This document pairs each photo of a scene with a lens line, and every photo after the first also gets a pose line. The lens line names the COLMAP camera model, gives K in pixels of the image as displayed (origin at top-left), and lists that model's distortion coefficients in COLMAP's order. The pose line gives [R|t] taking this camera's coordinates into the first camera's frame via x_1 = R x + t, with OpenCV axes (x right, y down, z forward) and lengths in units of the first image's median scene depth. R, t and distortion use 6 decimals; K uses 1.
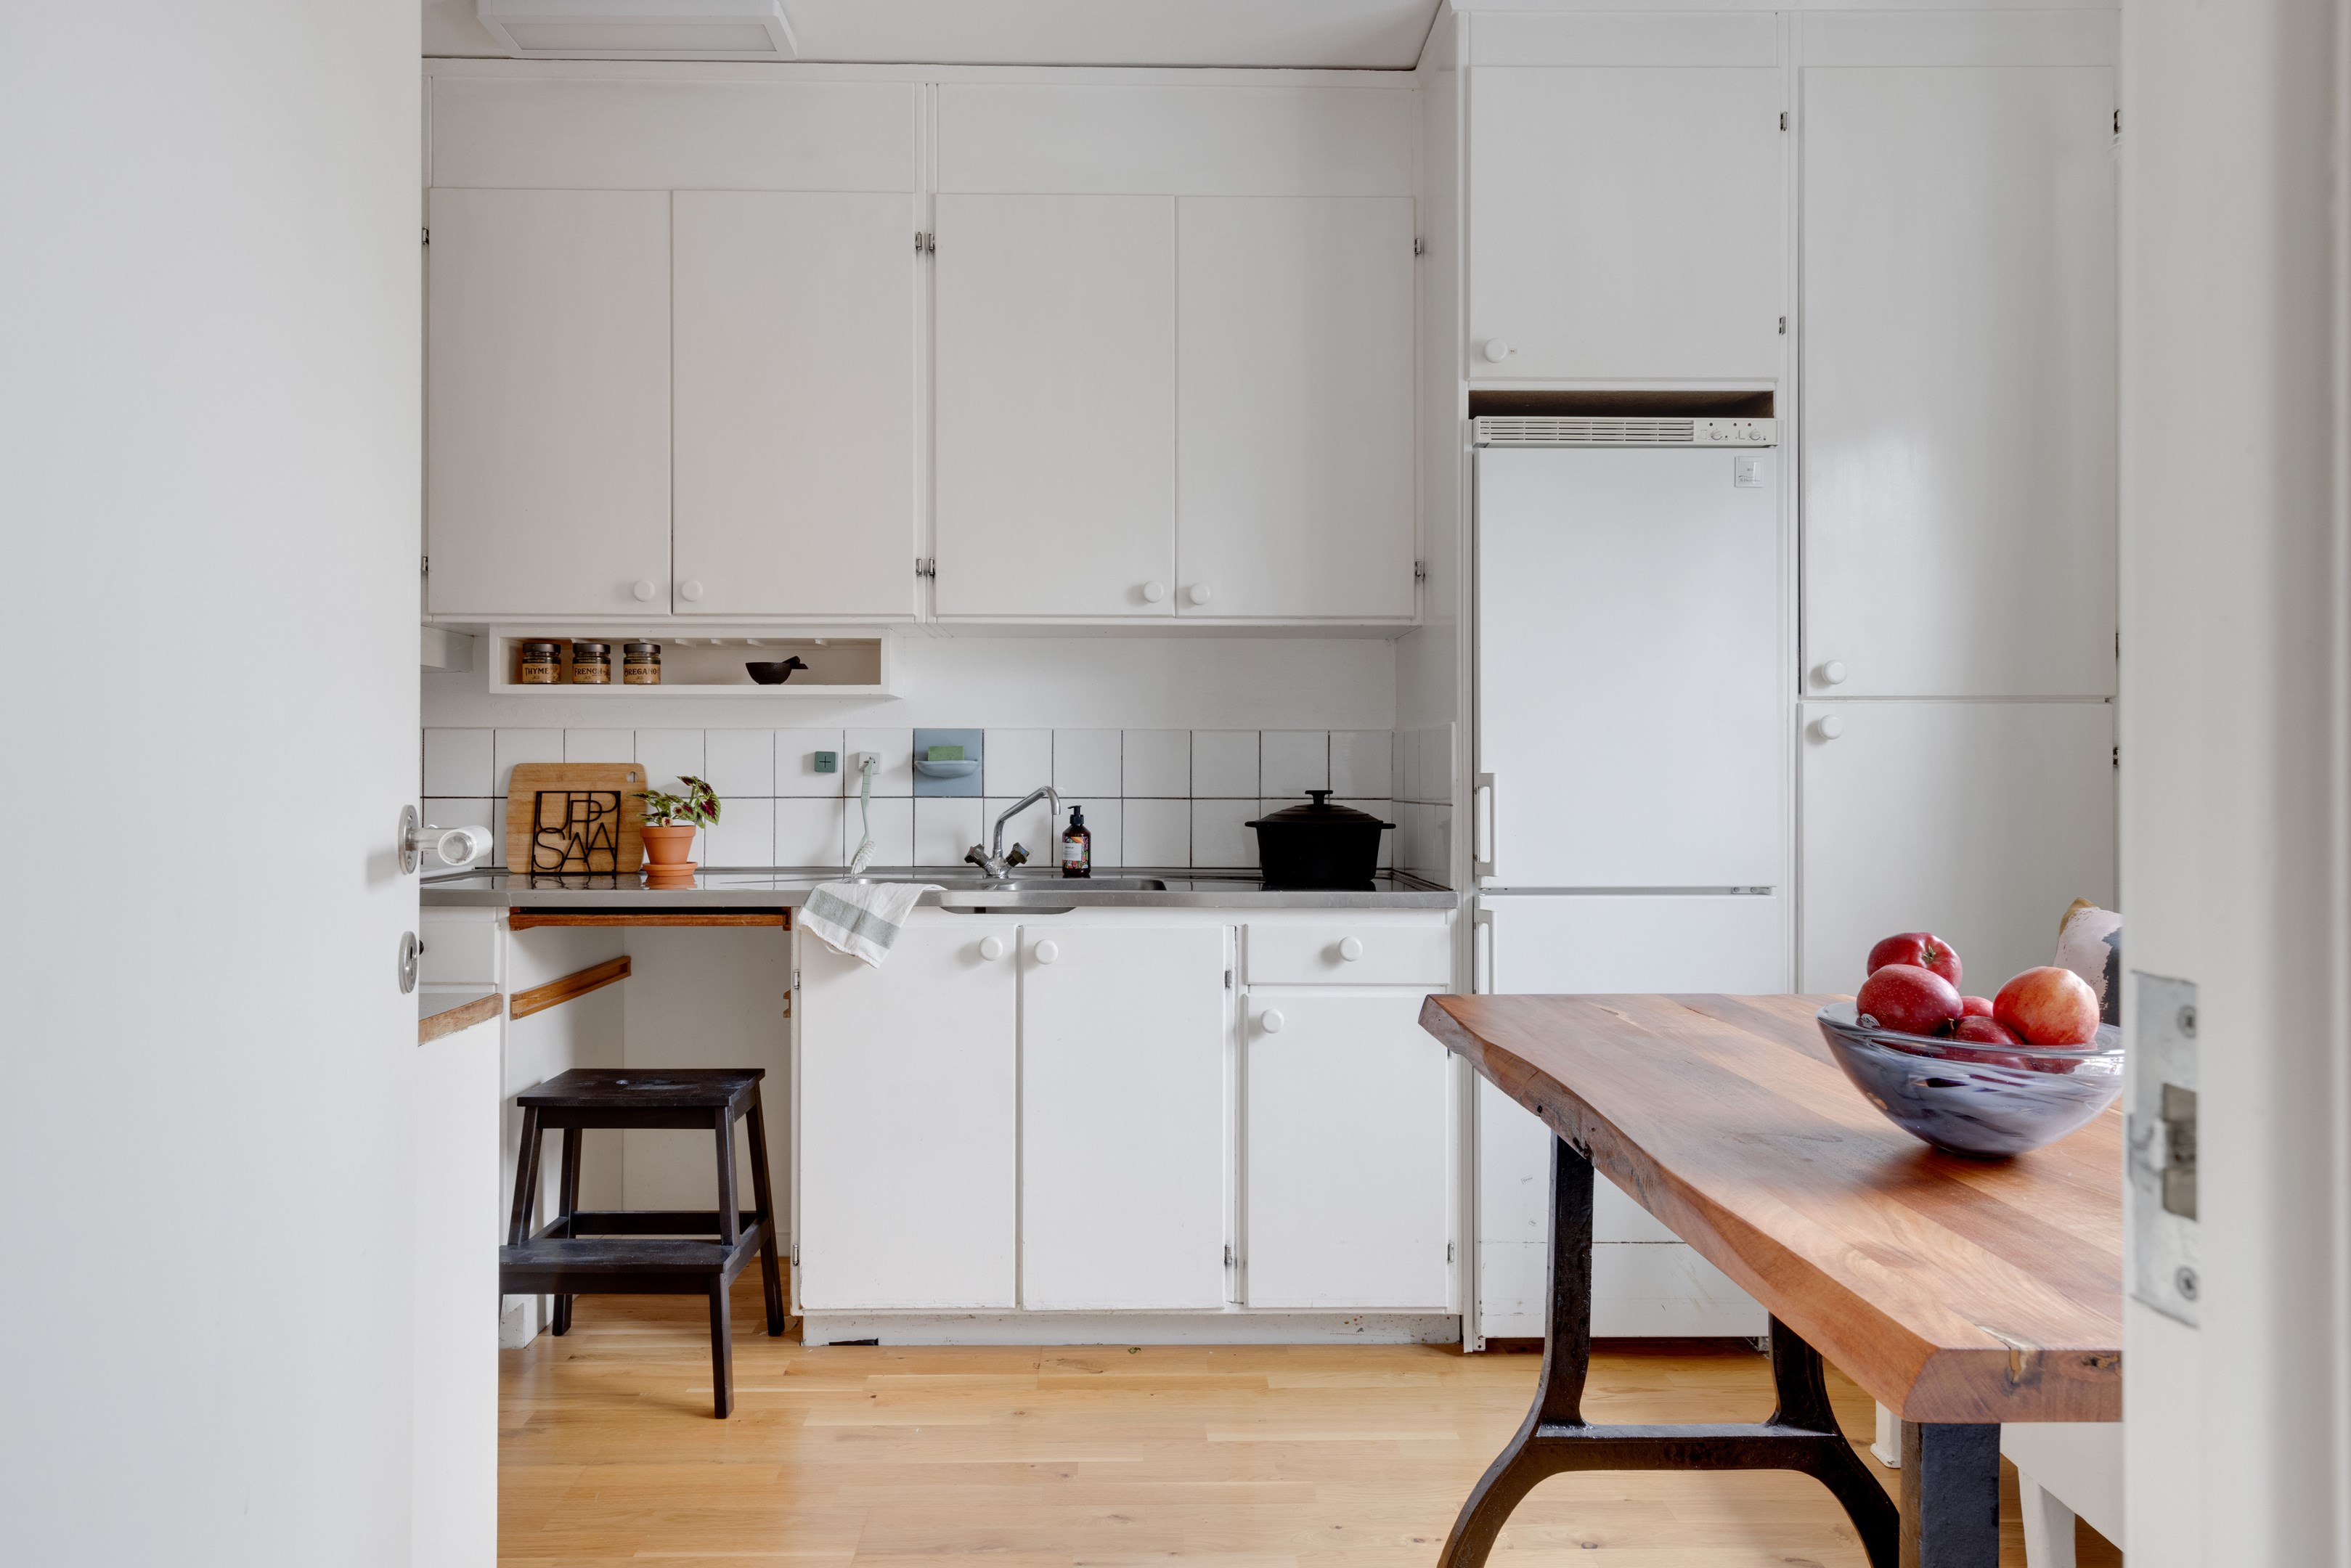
lens RADIAL K [[1509.0, 0, 1175.5], [0, 1509.0, 784.0], [0, 0, 1]] dist [0.021171, 0.000219]
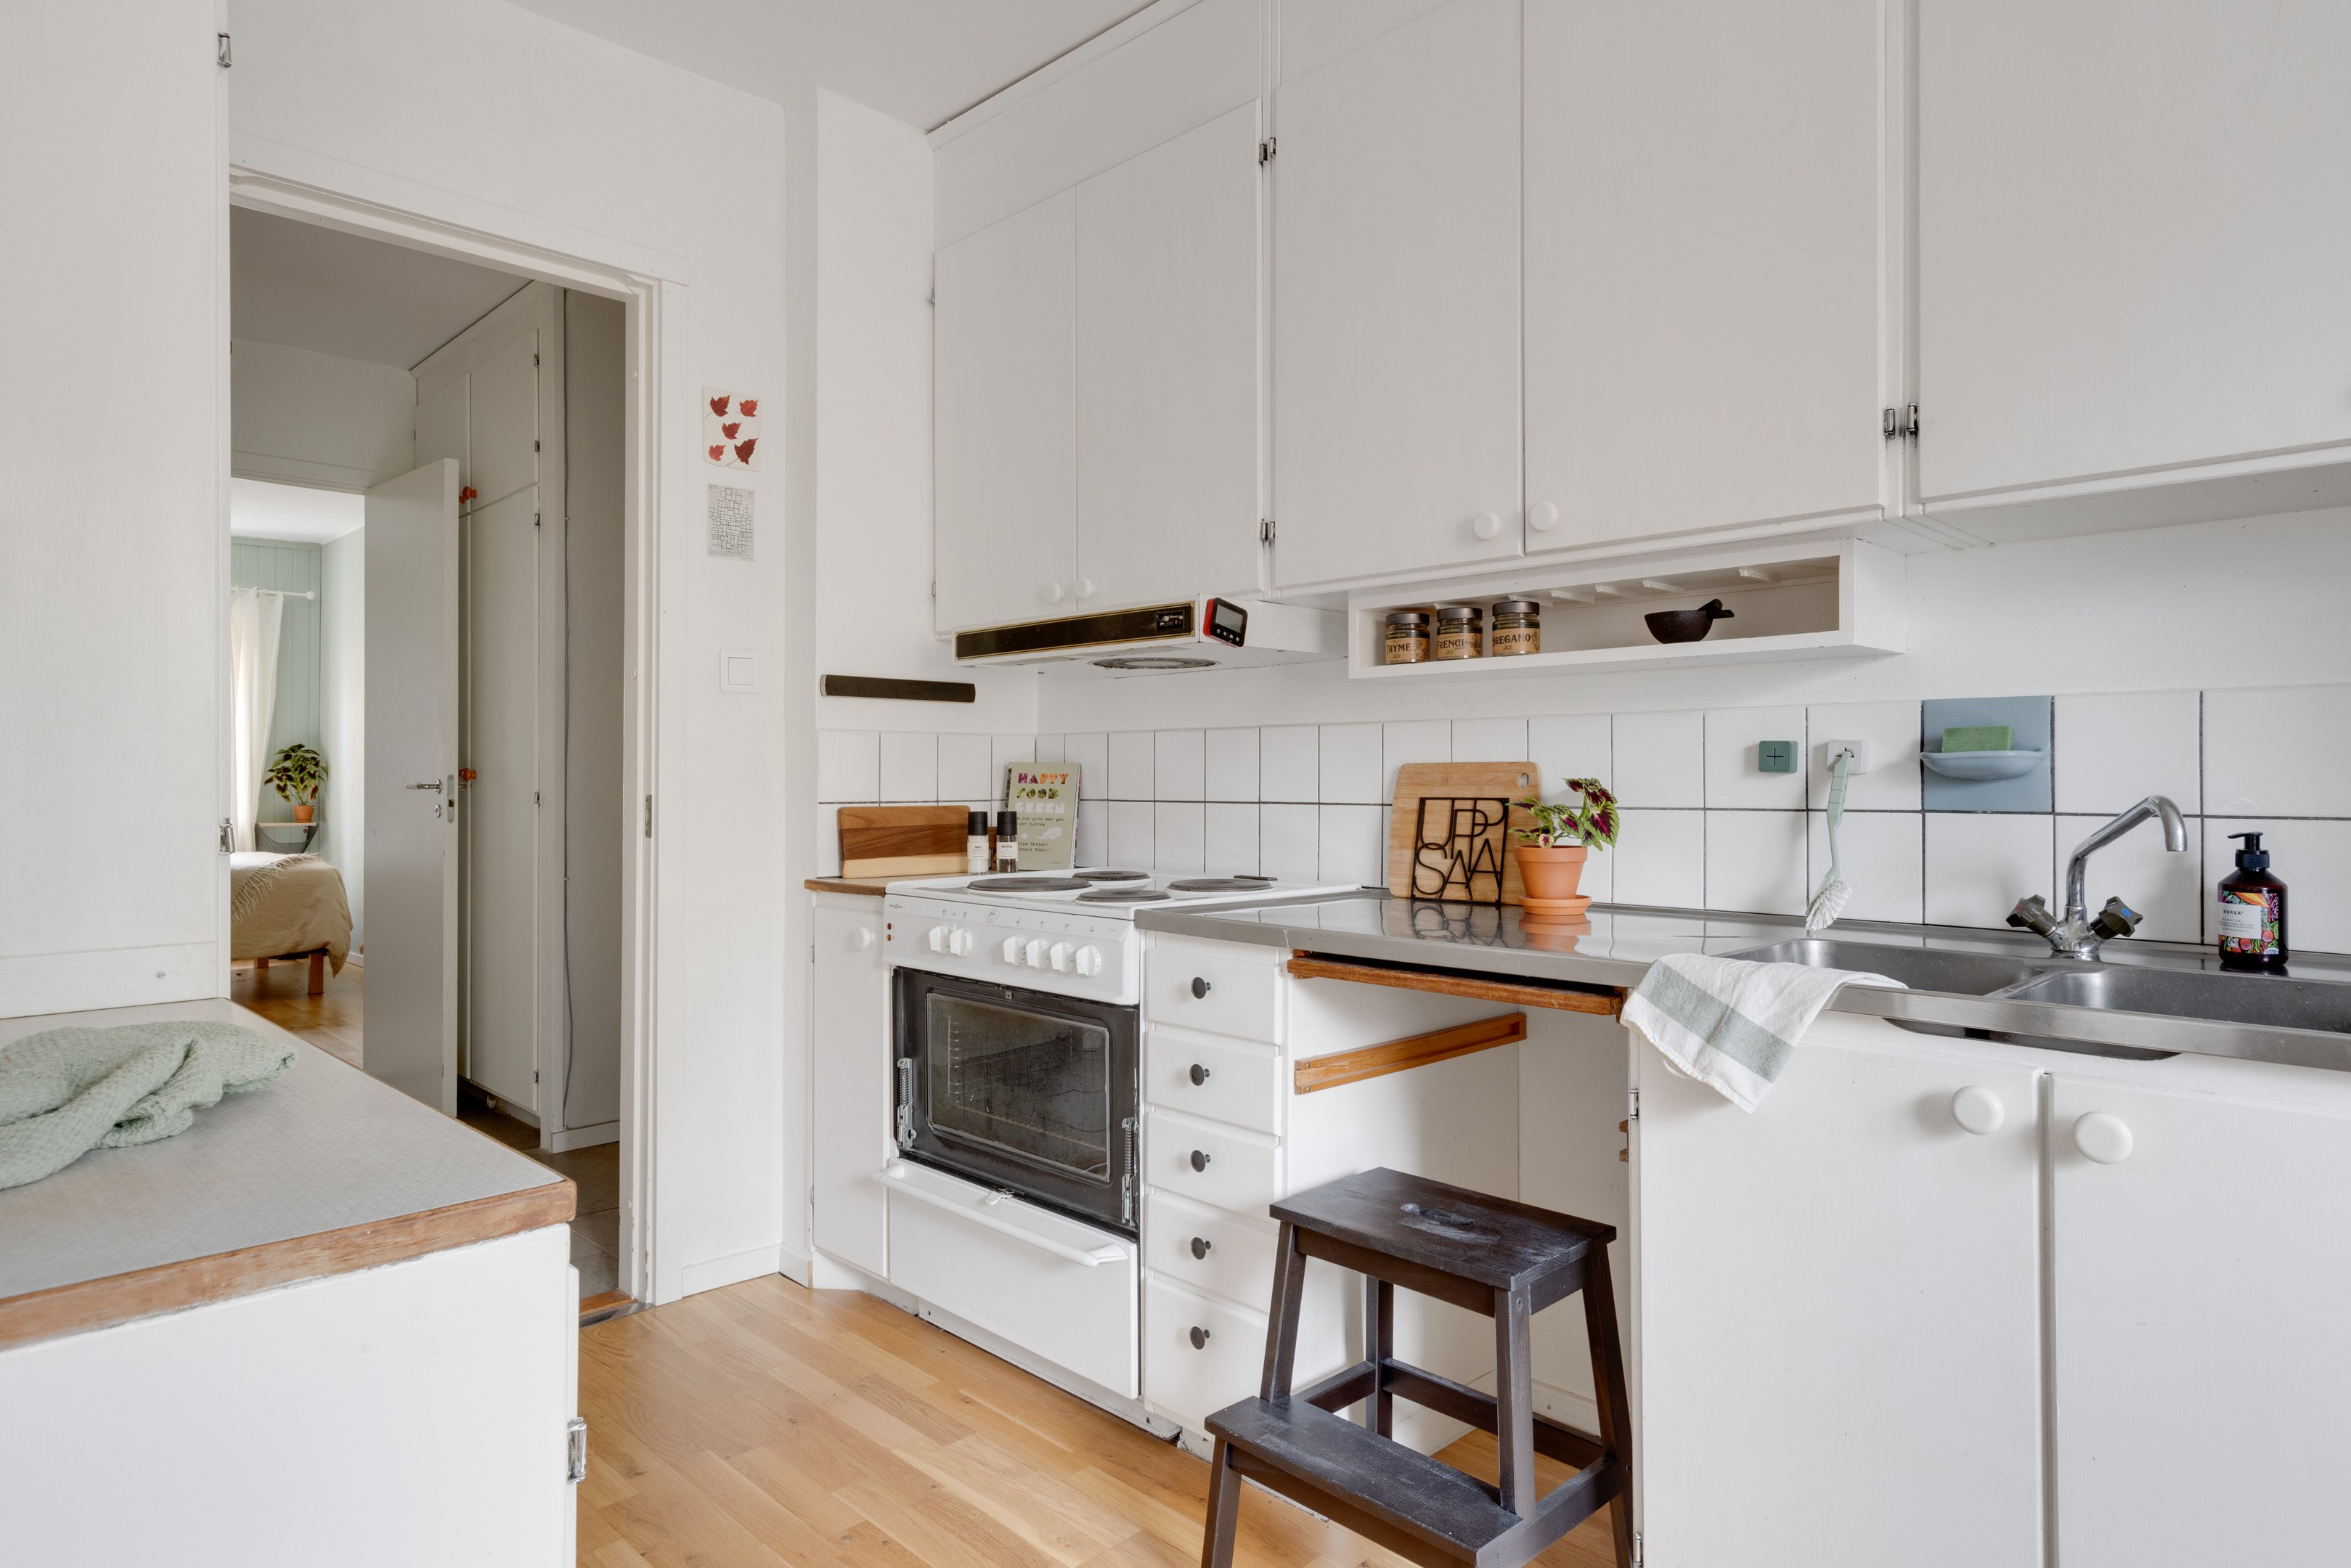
lens RADIAL K [[1372.6, 0, 1193.9], [0, 1372.6, 768.3], [0, 0, 1]] dist [0.009943, 0.001189]
pose [[0.688316, -0.008109, -0.725365, 0.030644], [-0.002088, 0.999911, -0.013159, -0.000986], [0.725408, 0.010573, 0.688238, 0.408816]]
